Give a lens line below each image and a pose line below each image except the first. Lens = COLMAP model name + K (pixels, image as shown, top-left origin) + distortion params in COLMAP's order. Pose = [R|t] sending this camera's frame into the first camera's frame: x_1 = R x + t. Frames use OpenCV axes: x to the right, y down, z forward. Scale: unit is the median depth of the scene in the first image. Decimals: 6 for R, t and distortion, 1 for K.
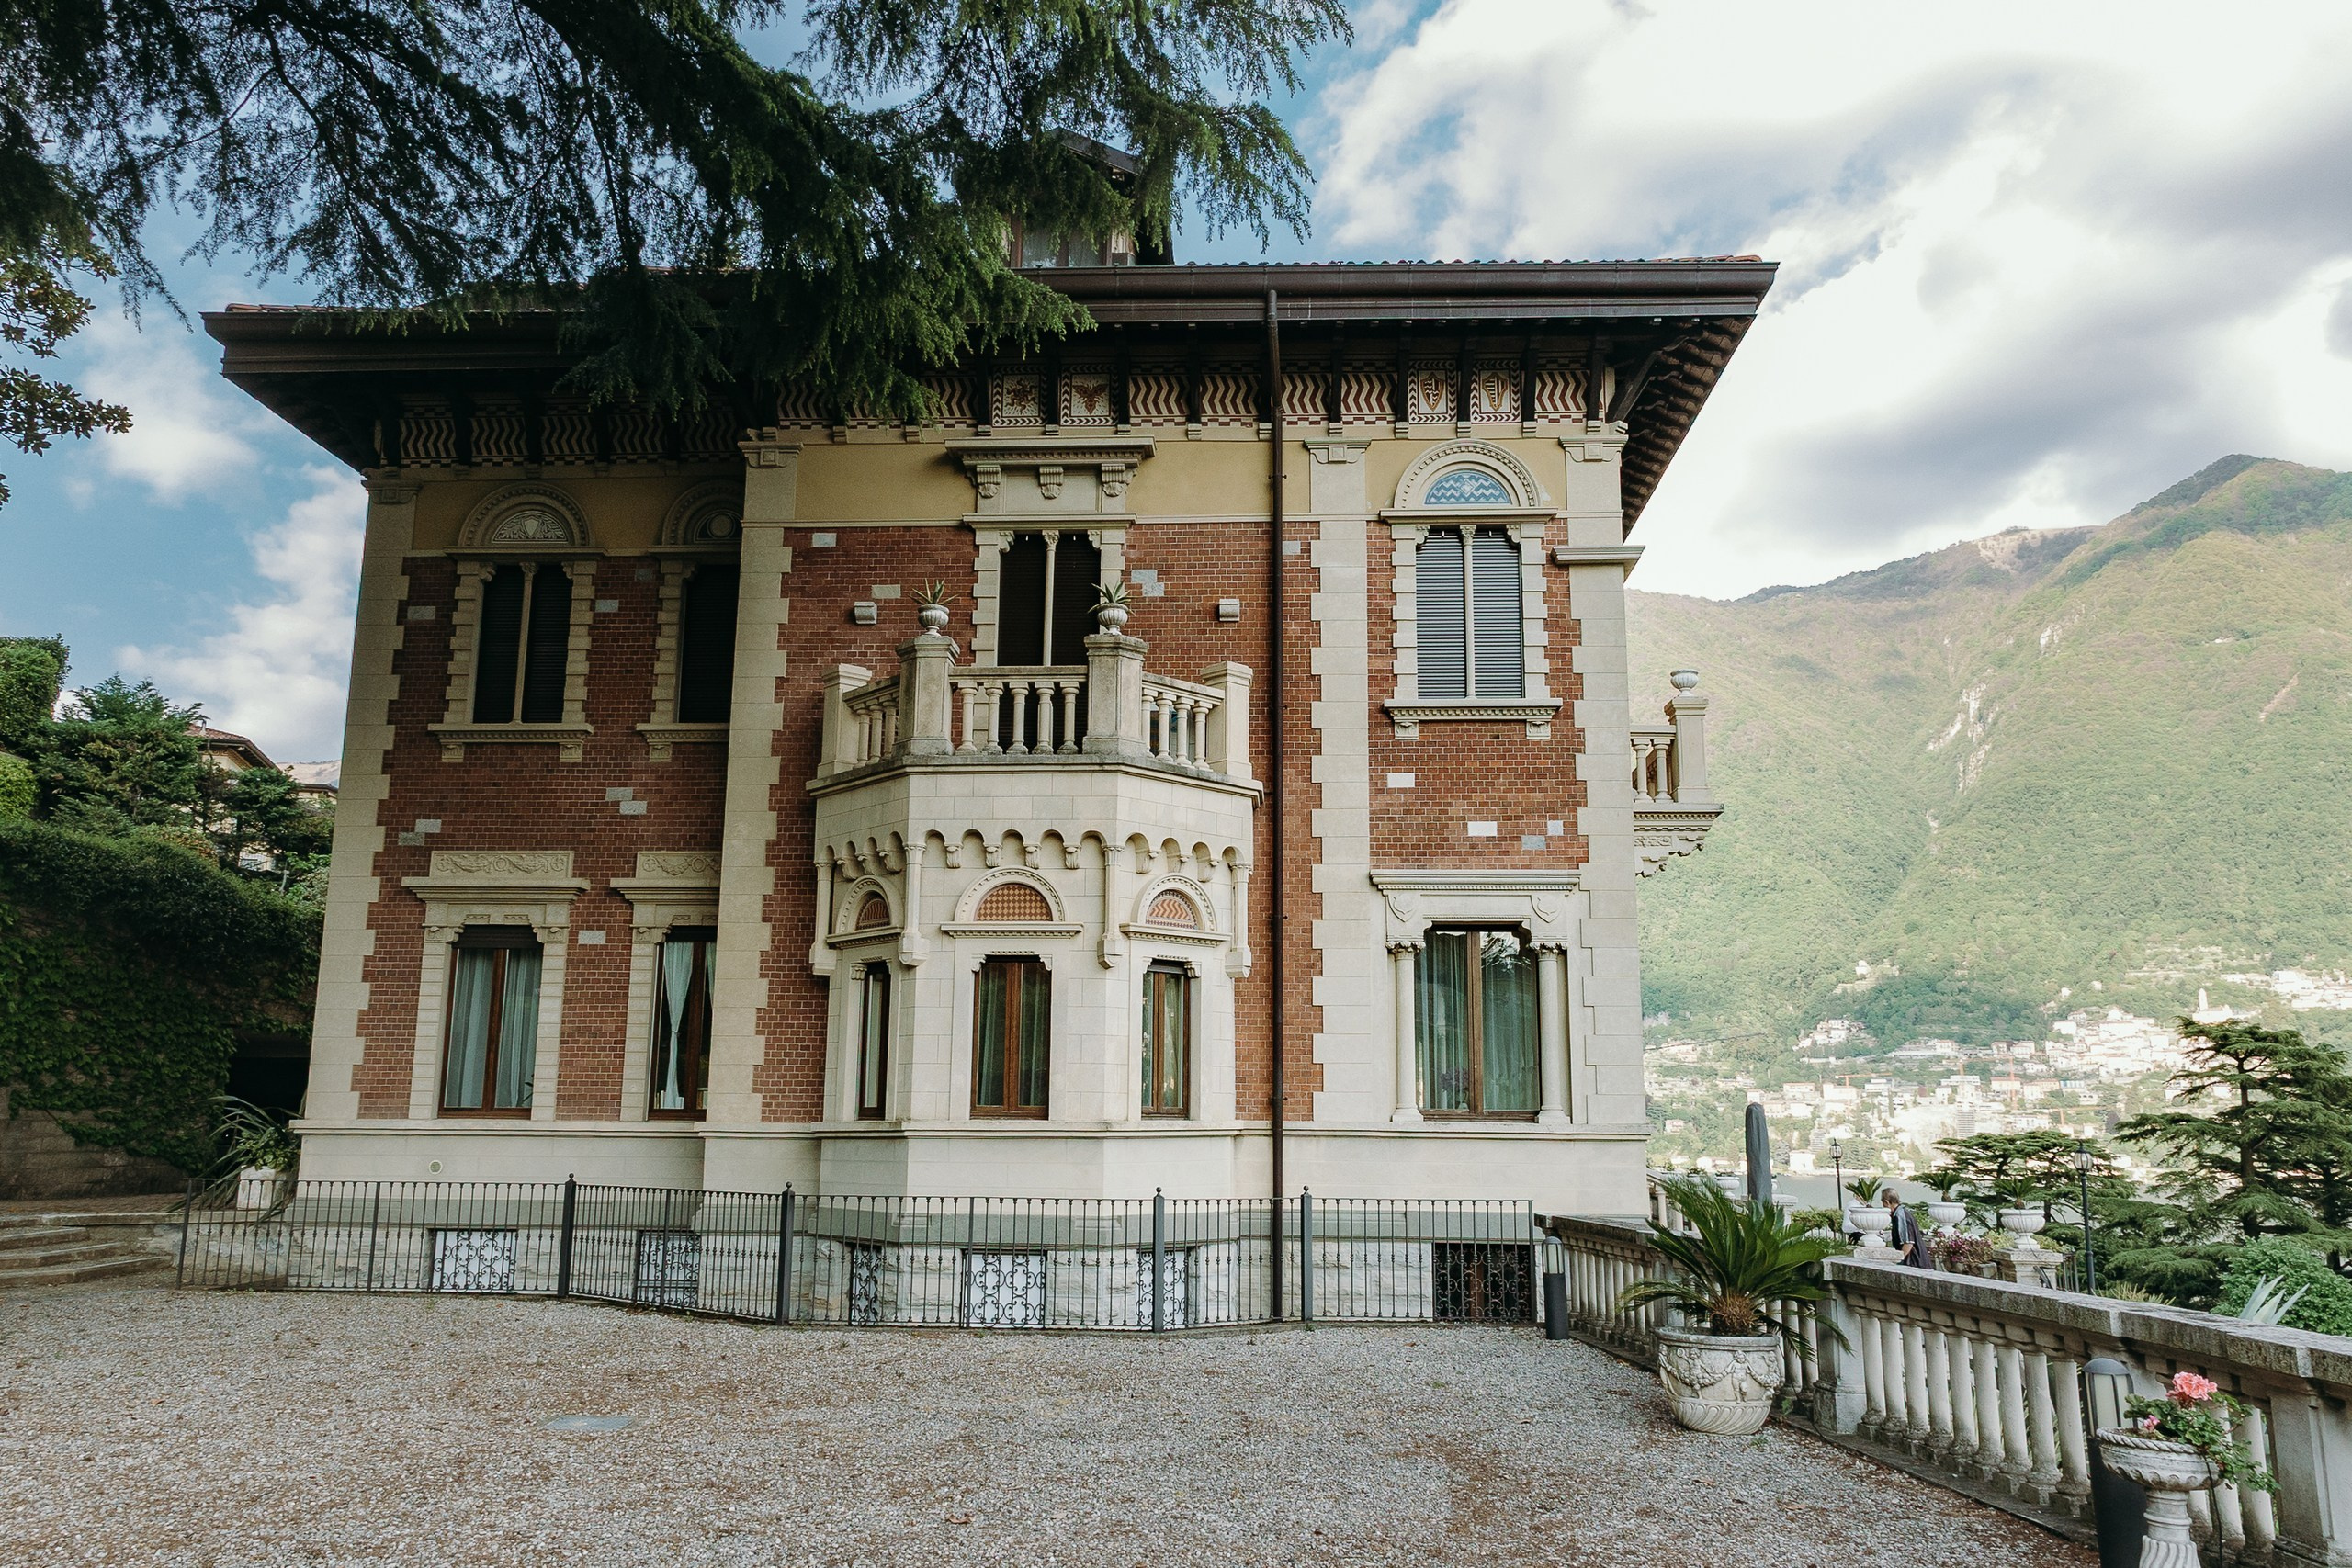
lens RADIAL K [[1783.2, 0, 1176.0], [0, 1783.2, 784.0], [0, 0, 1]] dist [-0.002236, 0.003619]
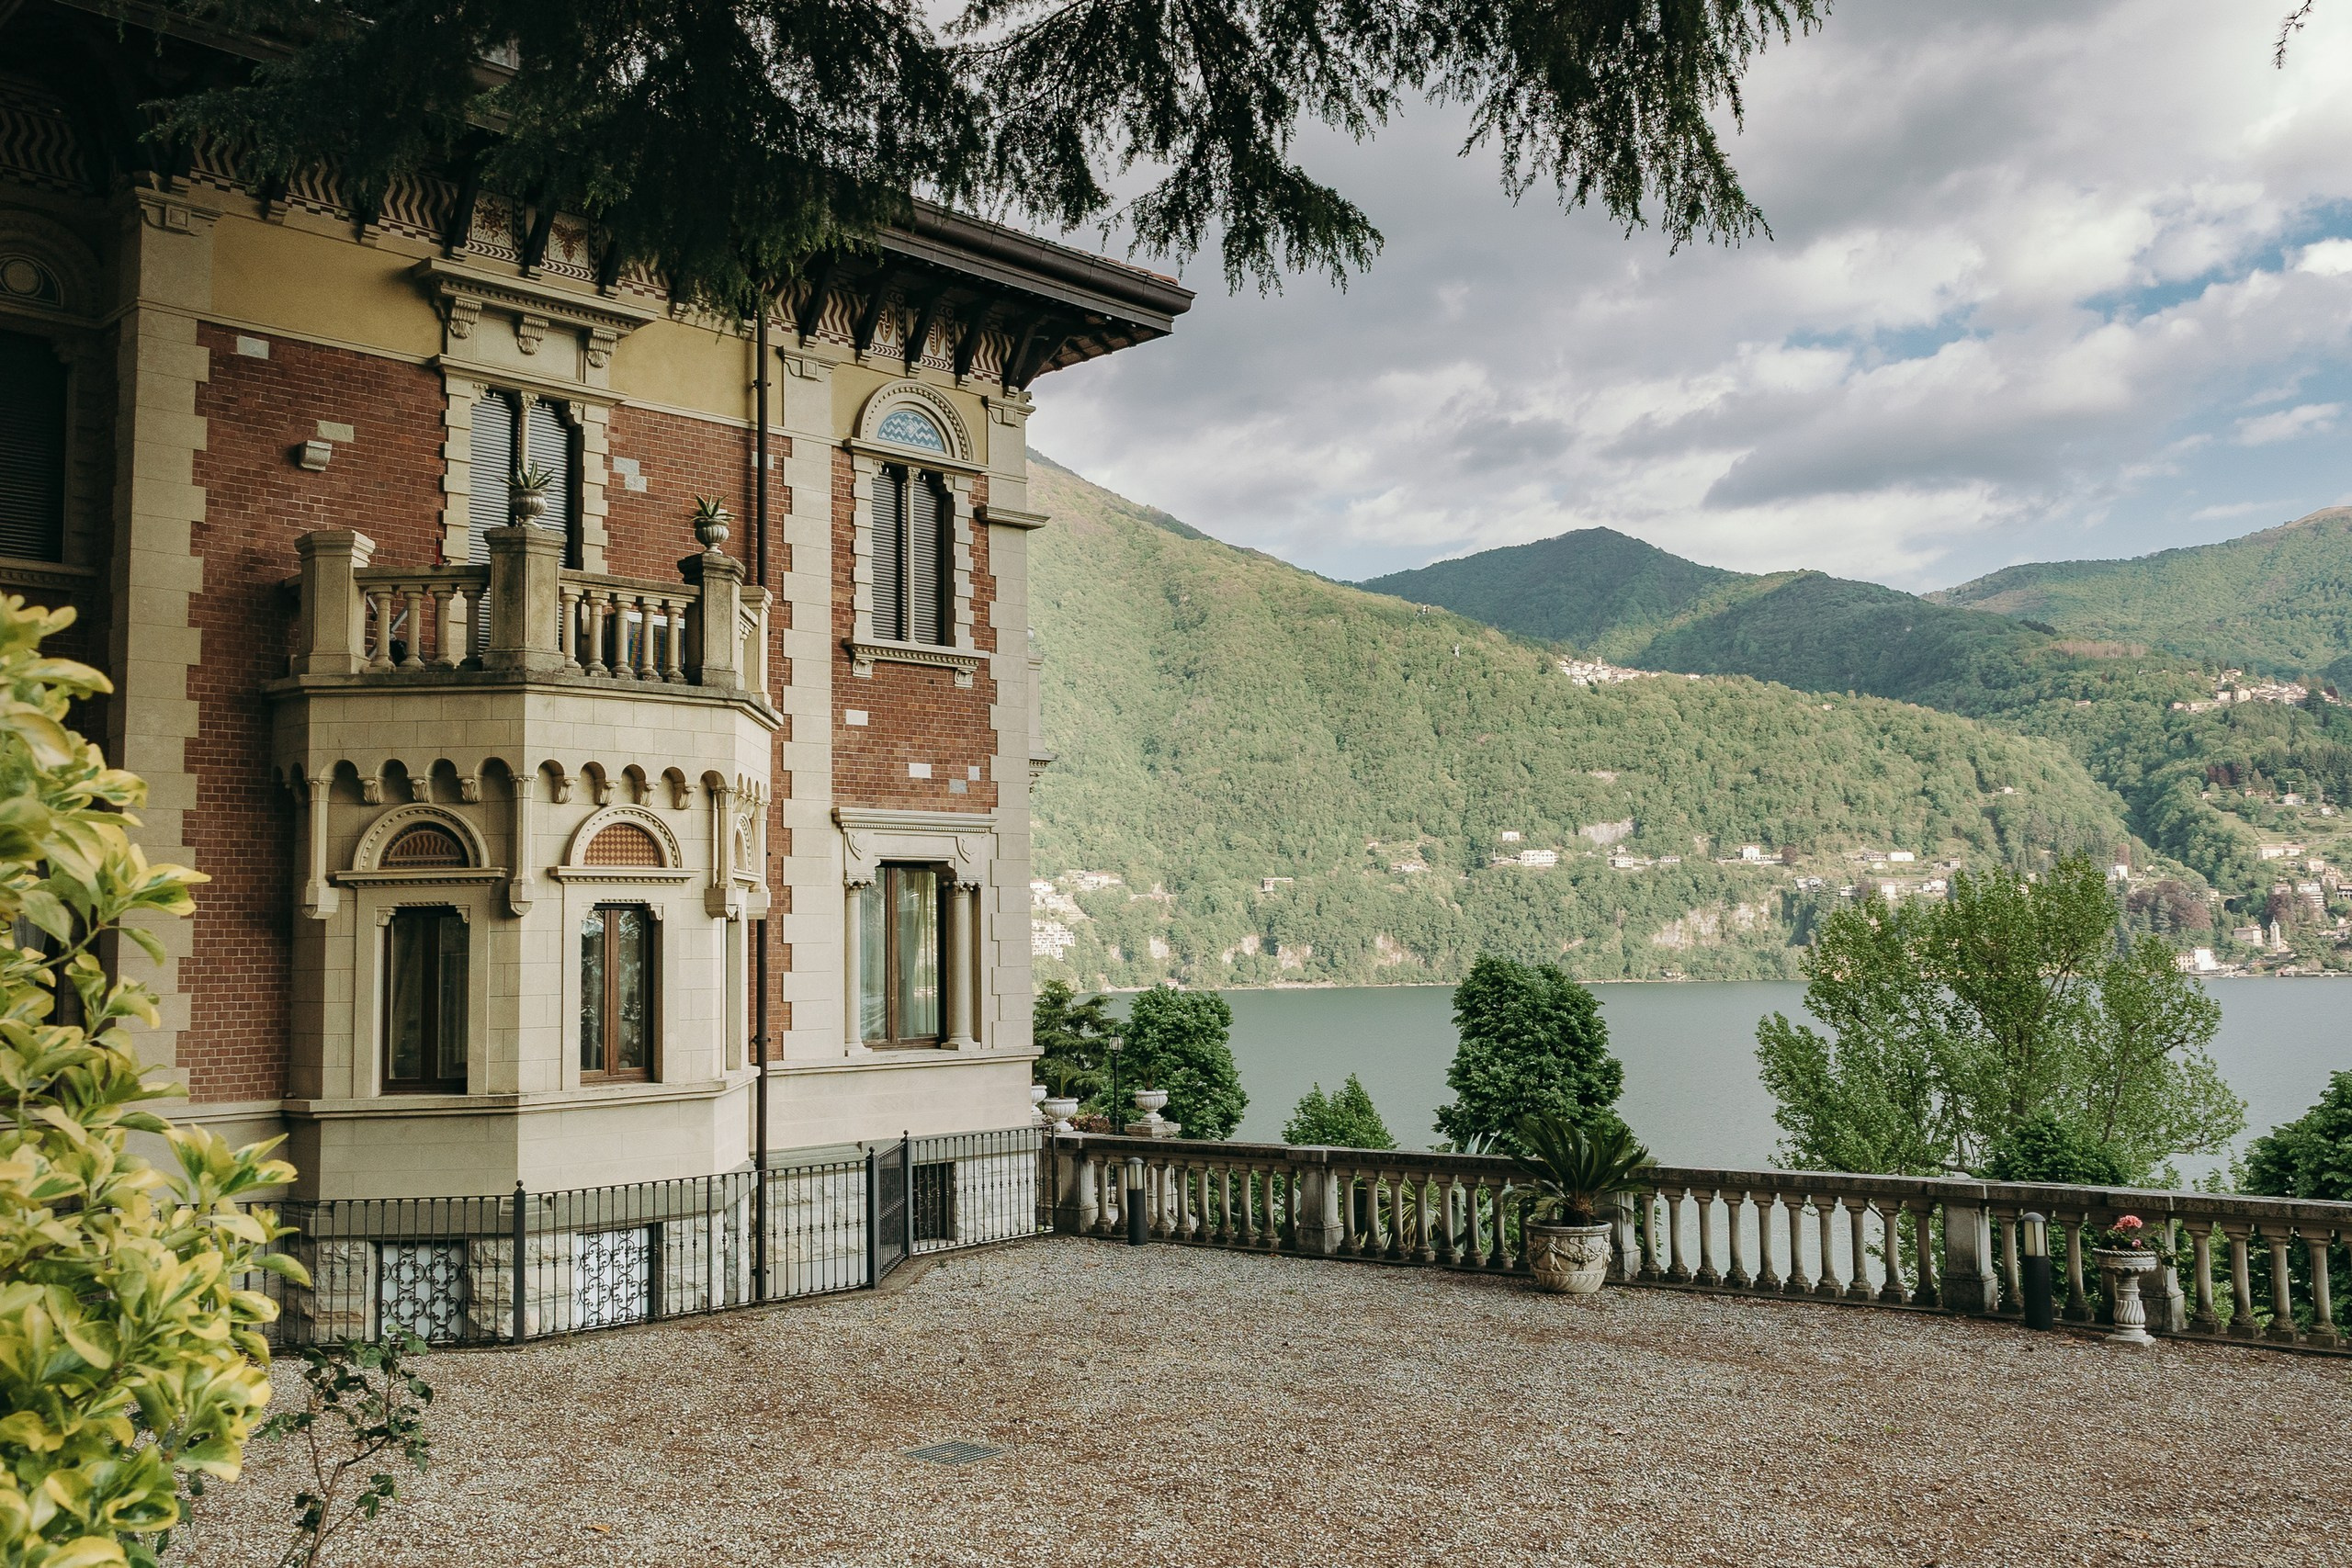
lens RADIAL K [[1979.8, 0, 1176.0], [0, 1979.8, 784.0], [0, 0, 1]] dist [0.009633, 0.005708]
pose [[0.673309, 0.043455, 0.738083, -0.564093], [-0.116740, 0.991997, 0.048090, -0.038903], [-0.730087, -0.118544, 0.672994, 0.114856]]
